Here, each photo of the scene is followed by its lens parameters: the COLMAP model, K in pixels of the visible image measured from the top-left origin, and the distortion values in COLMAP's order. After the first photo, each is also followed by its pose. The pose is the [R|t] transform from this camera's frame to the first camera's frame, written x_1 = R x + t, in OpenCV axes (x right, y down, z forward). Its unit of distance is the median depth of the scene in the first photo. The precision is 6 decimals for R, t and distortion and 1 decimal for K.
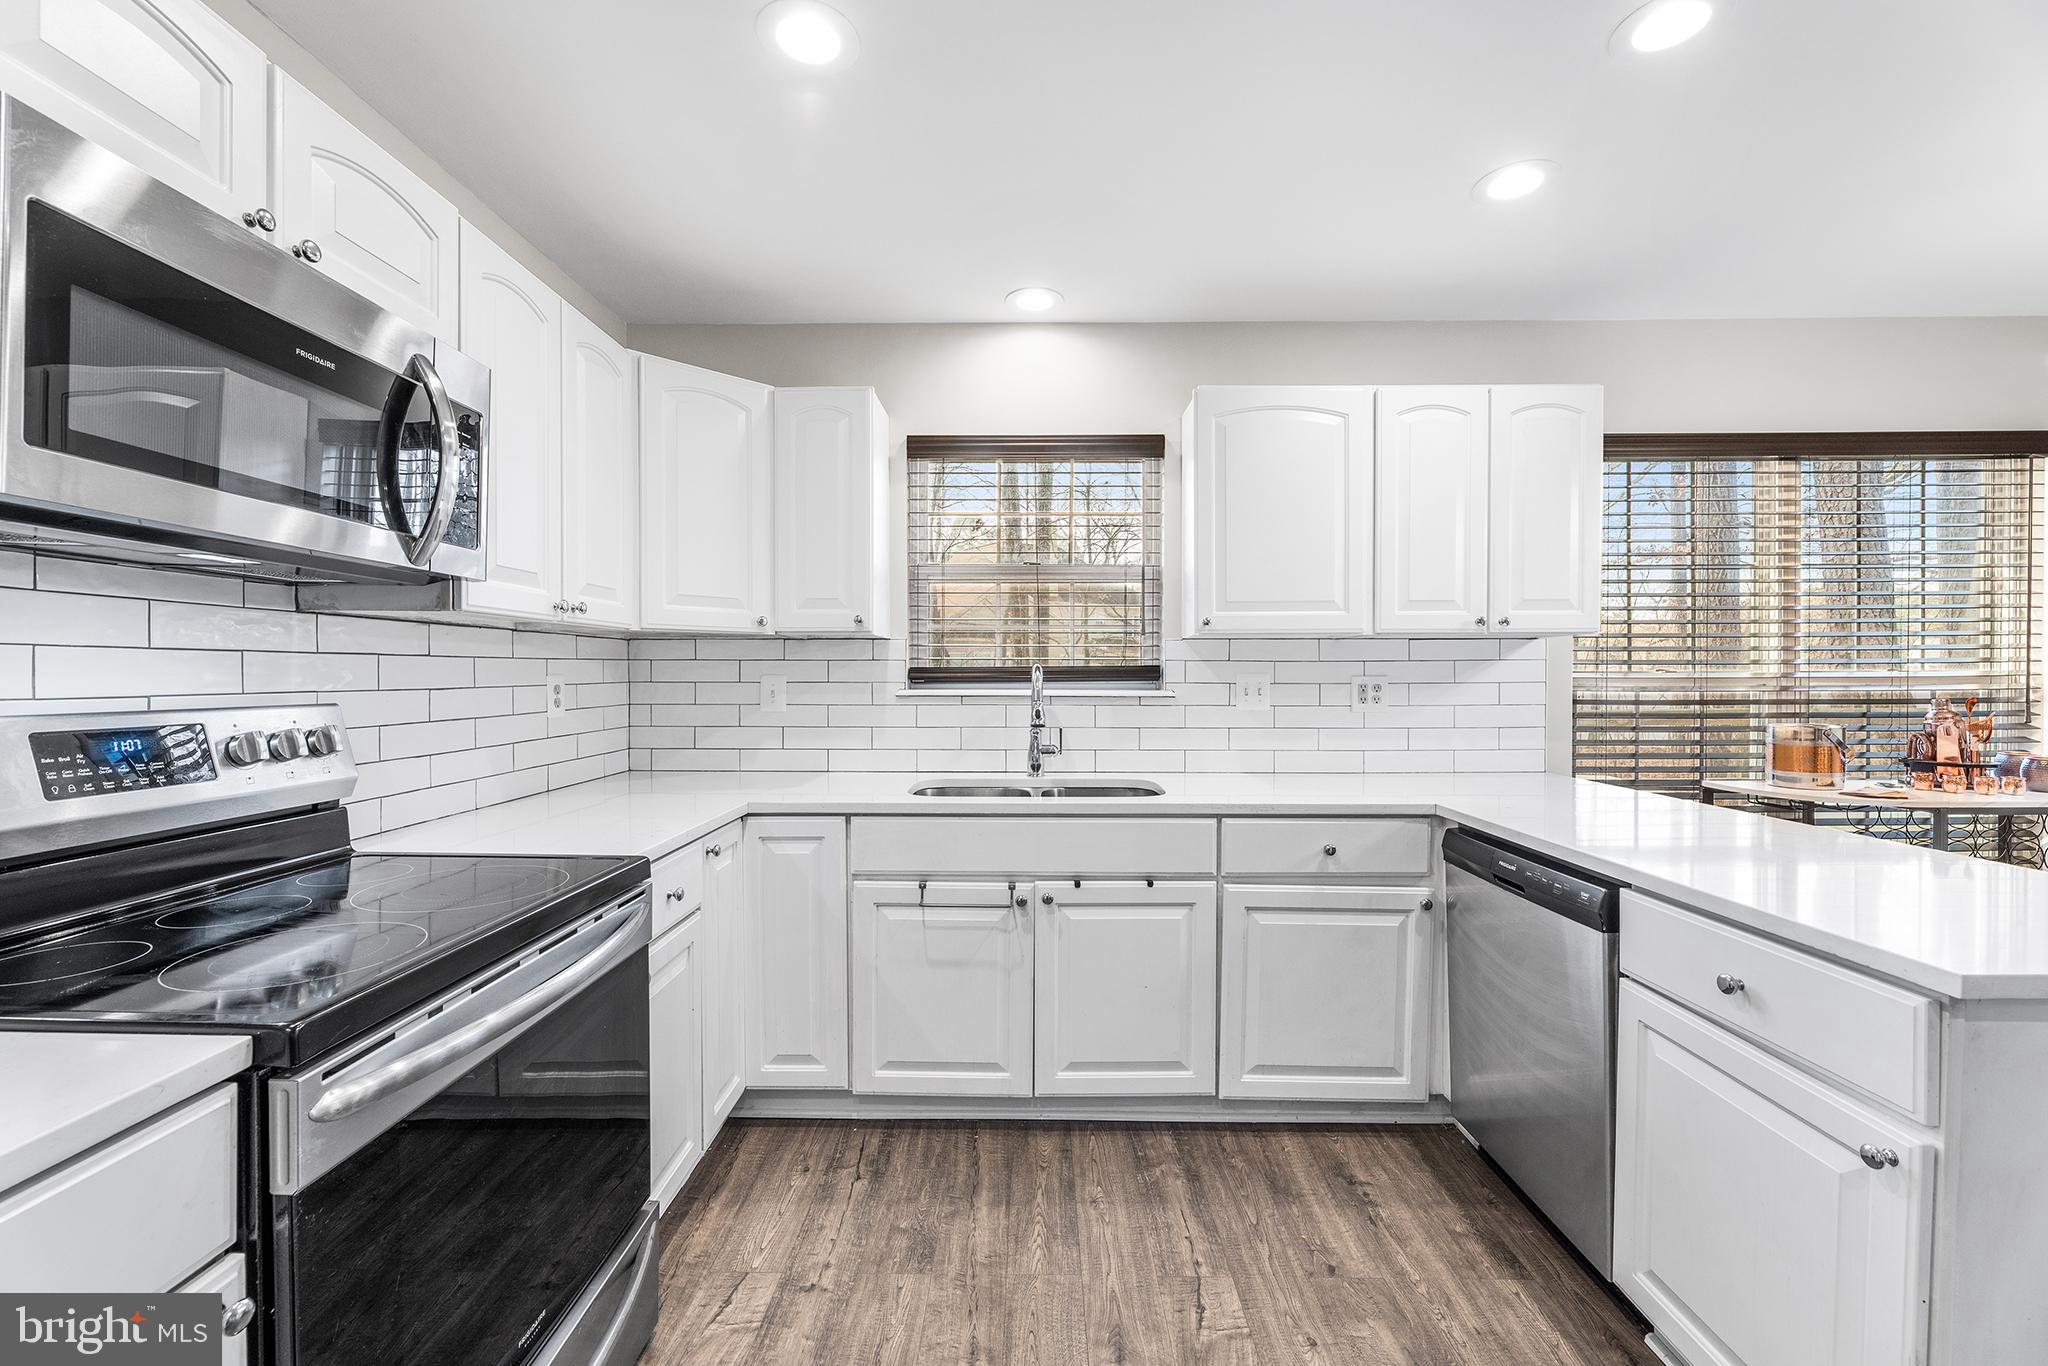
lens RADIAL K [[833.6, 0, 1030.6], [0, 833.6, 681.9], [0, 0, 1]] dist [0.003618, -0.000961]
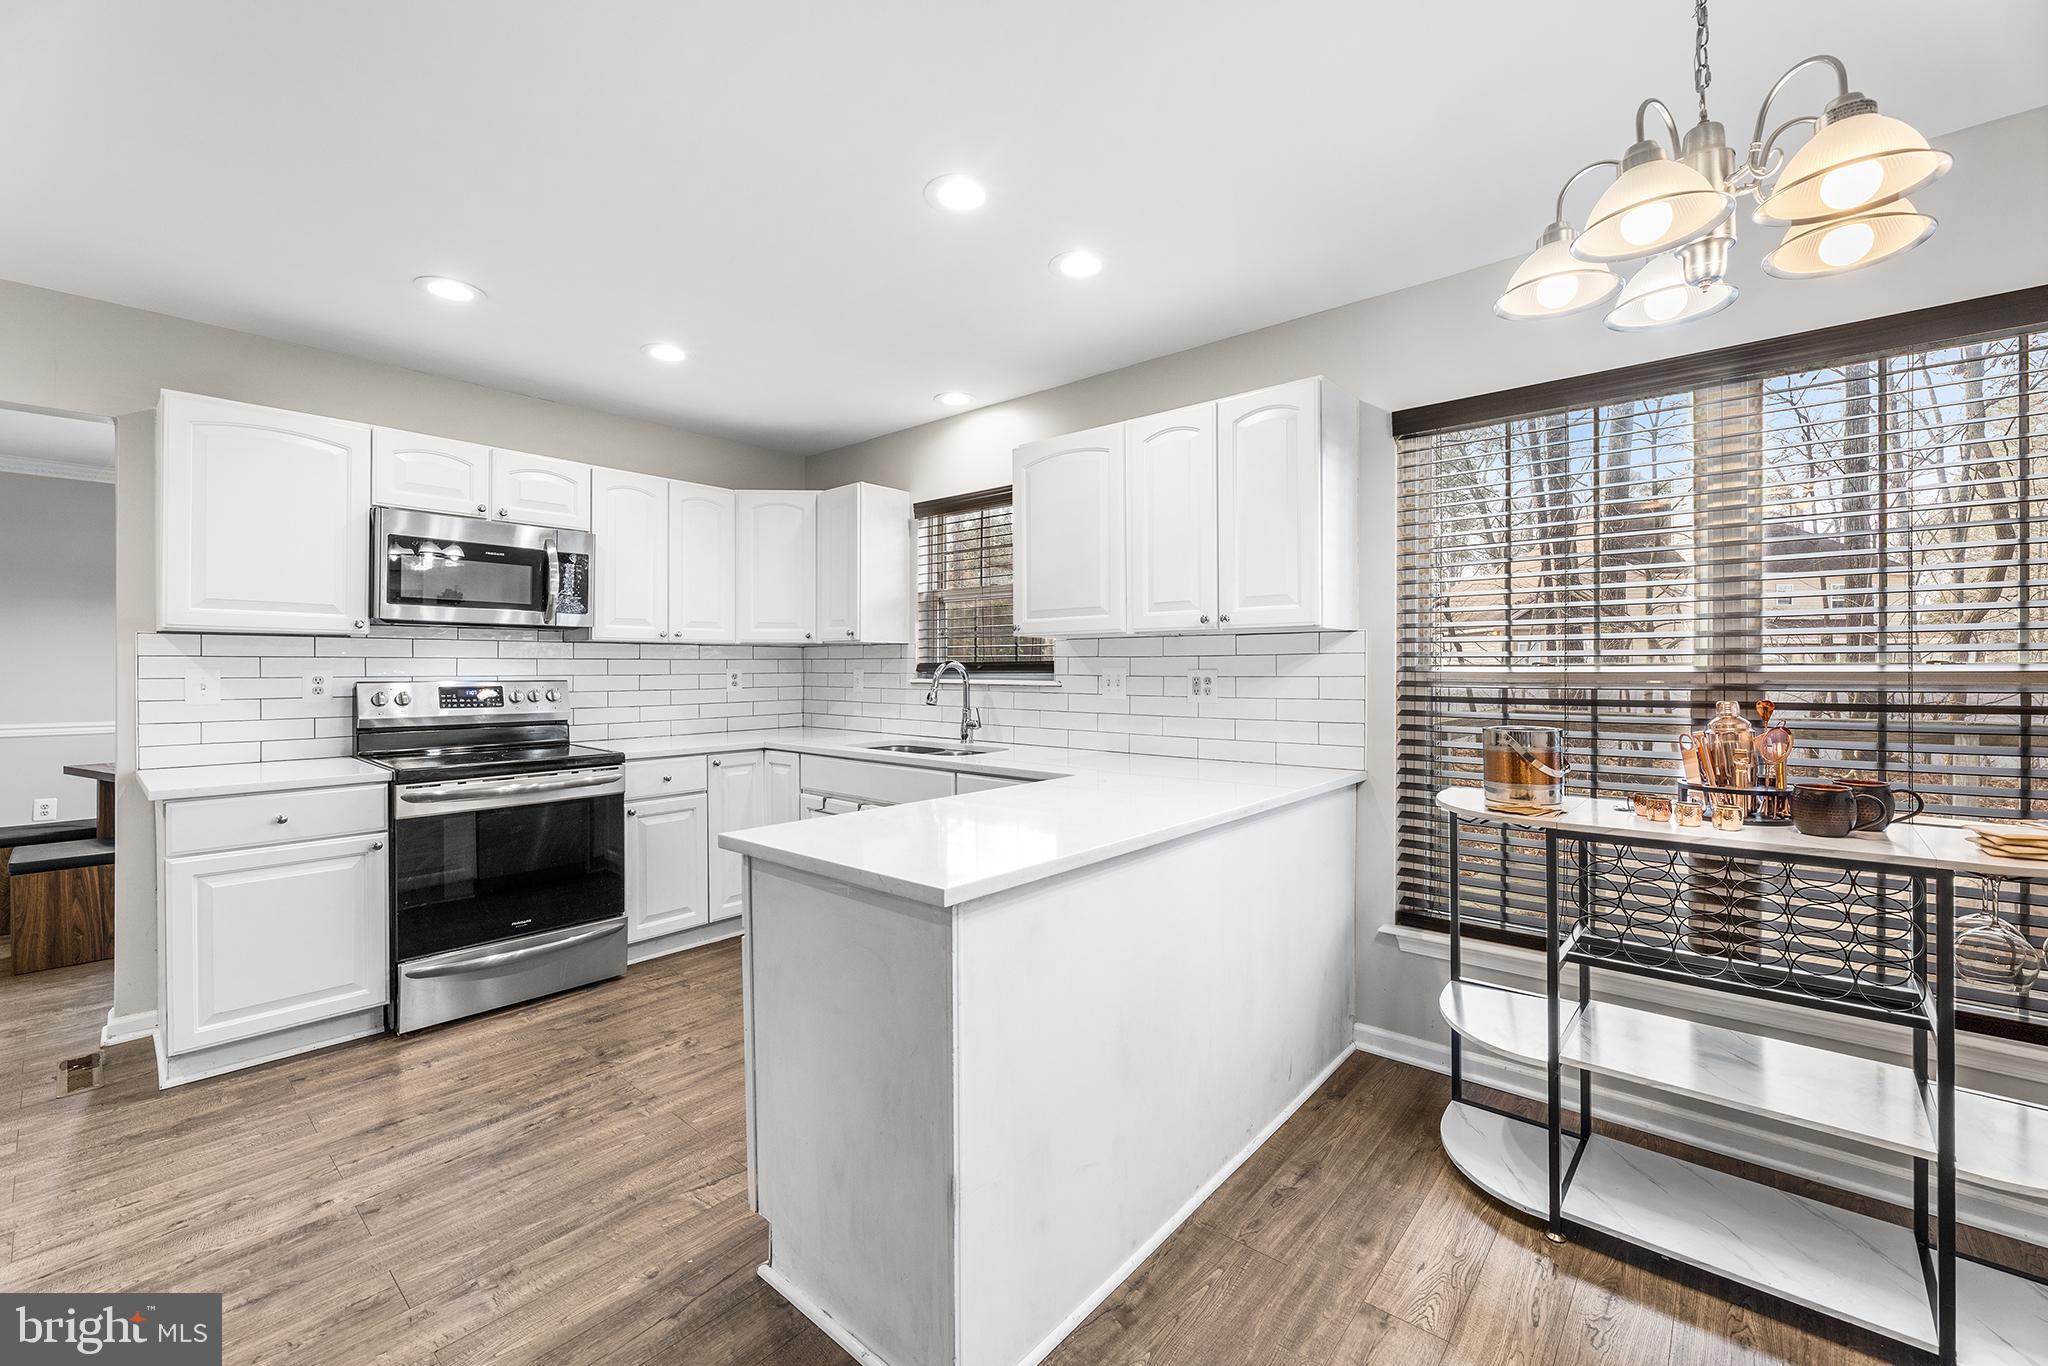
lens RADIAL K [[833.6, 0, 1025.6], [0, 833.6, 672.5], [0, 0, 1]] dist [0.003618, -0.000961]
pose [[0.764136, 0.003566, -0.645045, 1.058229], [-0.006401, 0.999977, -0.002054, 0.000180], [0.645023, 0.005698, 0.764142, 0.019150]]
